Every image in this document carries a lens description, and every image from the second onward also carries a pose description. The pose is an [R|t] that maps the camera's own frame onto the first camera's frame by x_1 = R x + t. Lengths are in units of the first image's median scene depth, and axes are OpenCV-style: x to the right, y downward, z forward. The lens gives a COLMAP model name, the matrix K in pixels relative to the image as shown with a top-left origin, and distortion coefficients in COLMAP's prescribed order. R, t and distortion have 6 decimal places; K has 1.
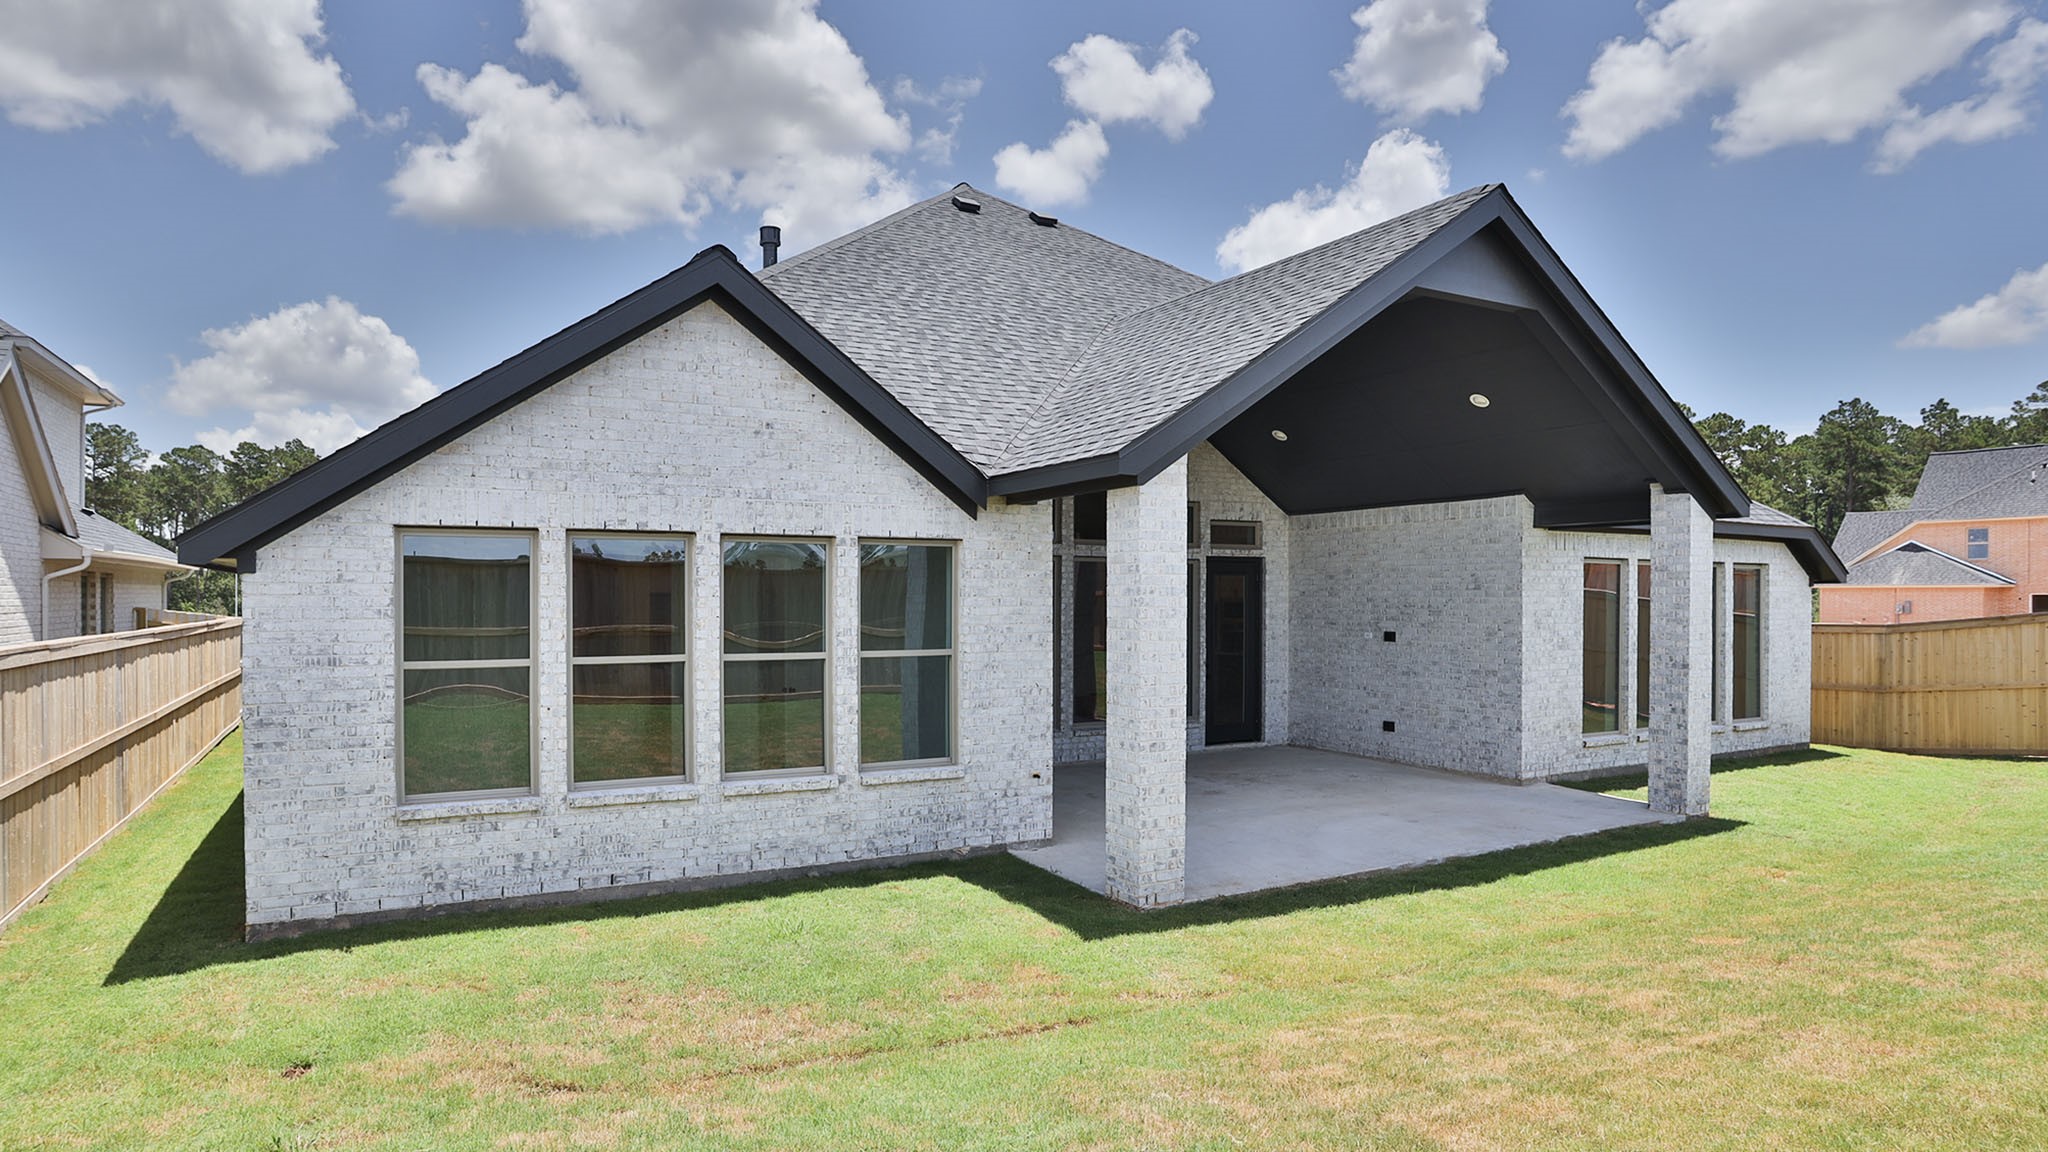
lens RADIAL K [[1036.5, 0, 972.3], [0, 1036.5, 583.2], [0, 0, 1]] dist [-0.074984, 0.031167]
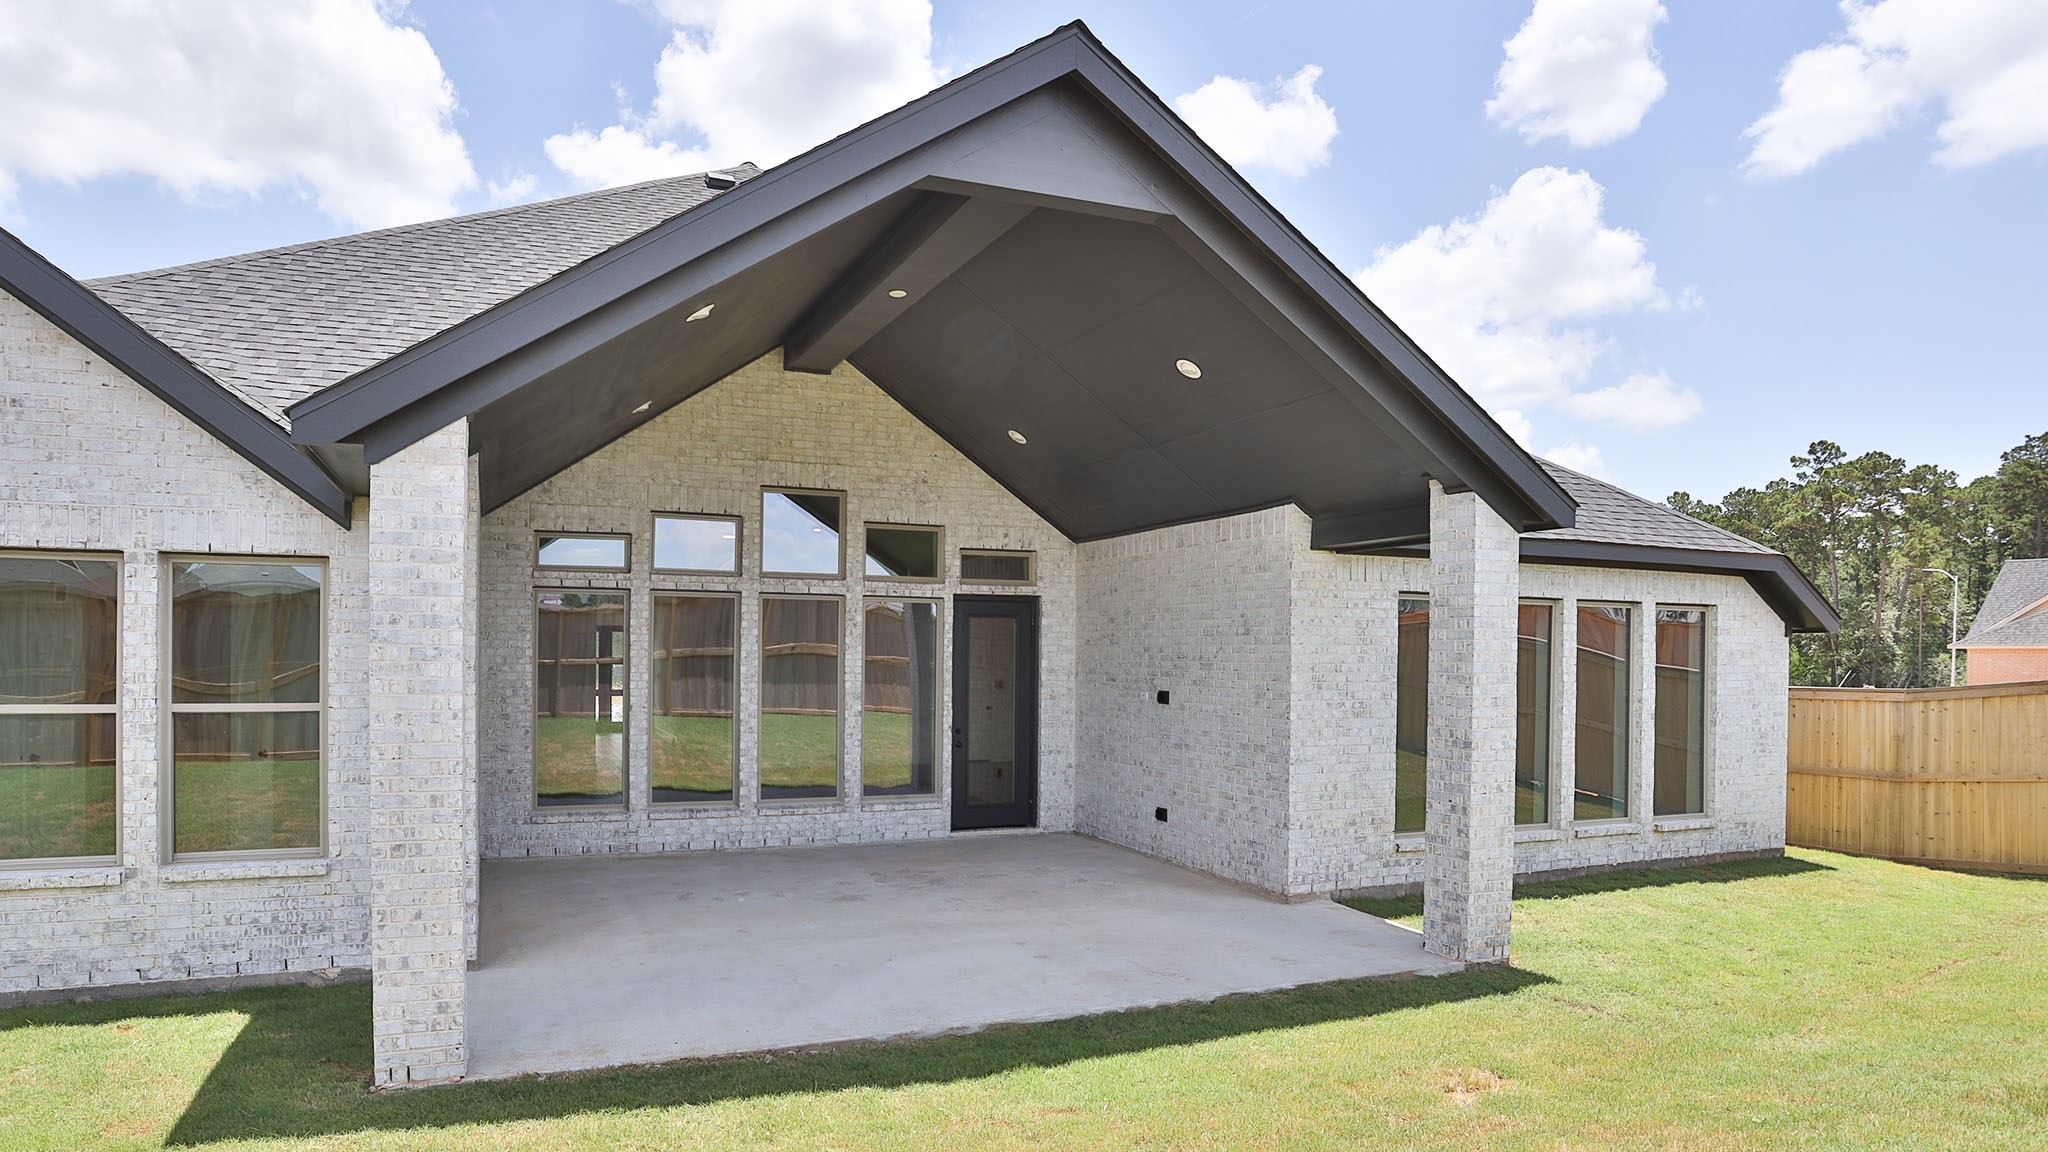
lens RADIAL K [[1073.3, 0, 925.1], [0, 1073.3, 643.3], [0, 0, 1]] dist [-0.067818, 0.024633]
pose [[0.994215, 0.006079, -0.107235, 0.356931], [-0.005702, 0.999976, 0.003819, 0.010862], [0.107256, -0.003185, 0.994226, 0.210647]]
